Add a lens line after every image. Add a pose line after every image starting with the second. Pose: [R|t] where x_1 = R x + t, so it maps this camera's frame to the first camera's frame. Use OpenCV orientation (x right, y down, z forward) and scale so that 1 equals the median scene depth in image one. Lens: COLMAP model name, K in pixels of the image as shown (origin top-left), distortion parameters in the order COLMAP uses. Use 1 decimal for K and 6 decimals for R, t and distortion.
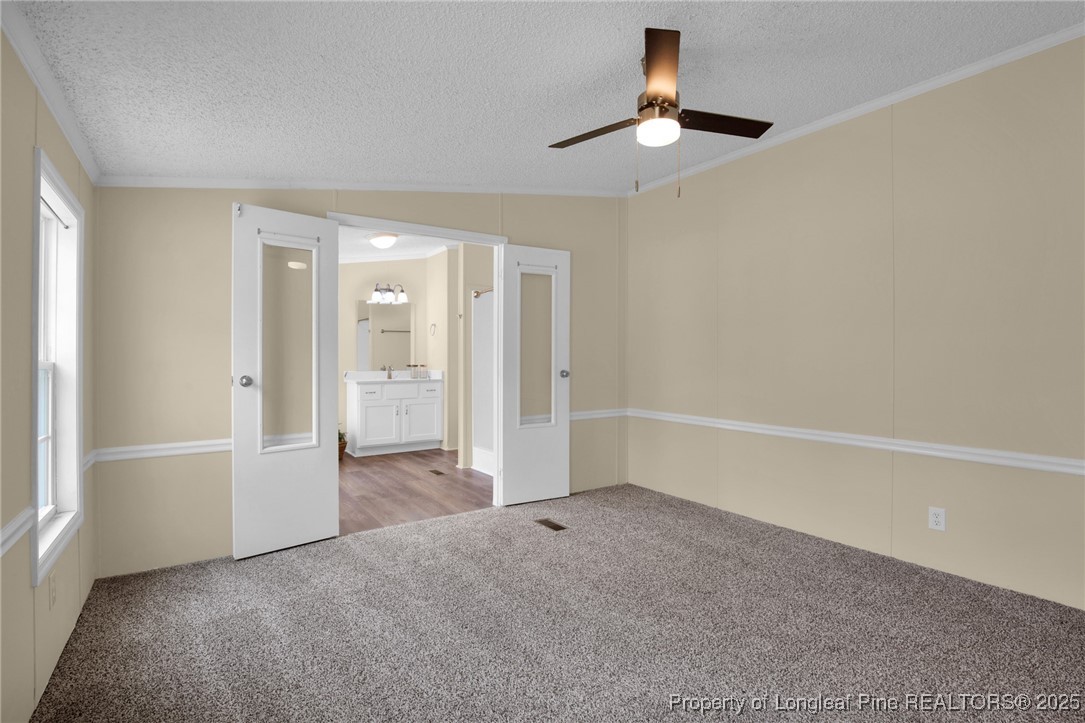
lens RADIAL K [[510.5, 0, 537.6], [0, 510.5, 363.3], [0, 0, 1]] dist [-0.023538, -0.000174]
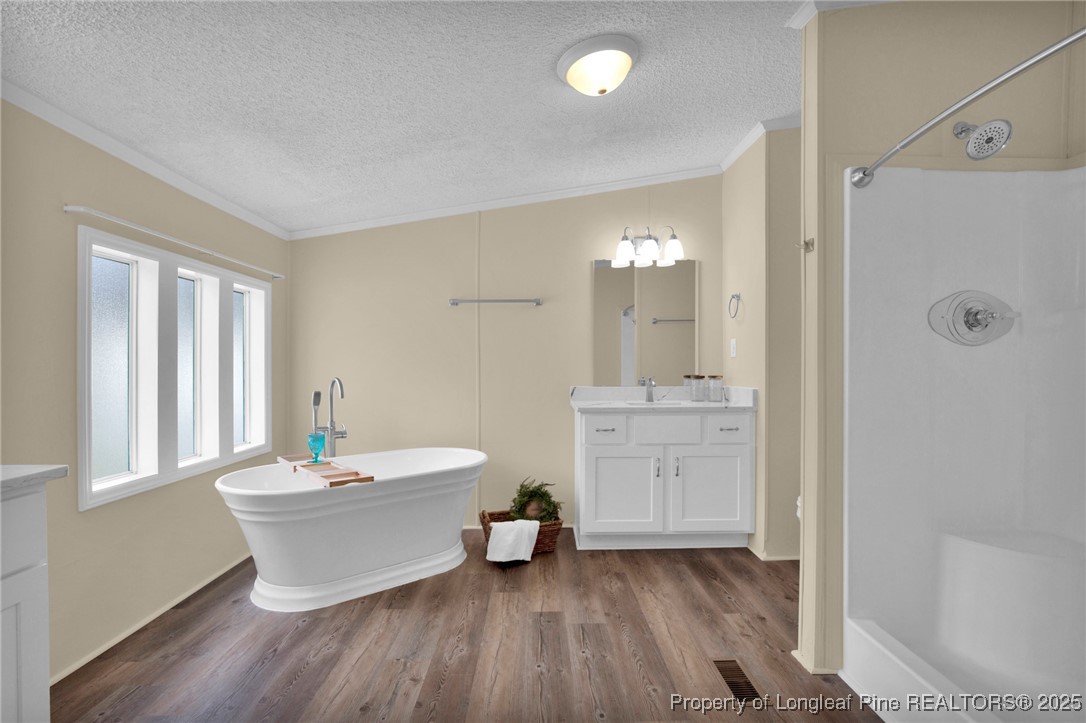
lens RADIAL K [[510.9, 0, 538.1], [0, 510.9, 363.3], [0, 0, 1]] dist [-0.023538, -0.000174]
pose [[0.835912, -0.000564, -0.548863, -0.094870], [-0.005333, 0.999944, -0.009149, -0.004210], [0.548837, 0.010575, 0.835862, 0.492897]]
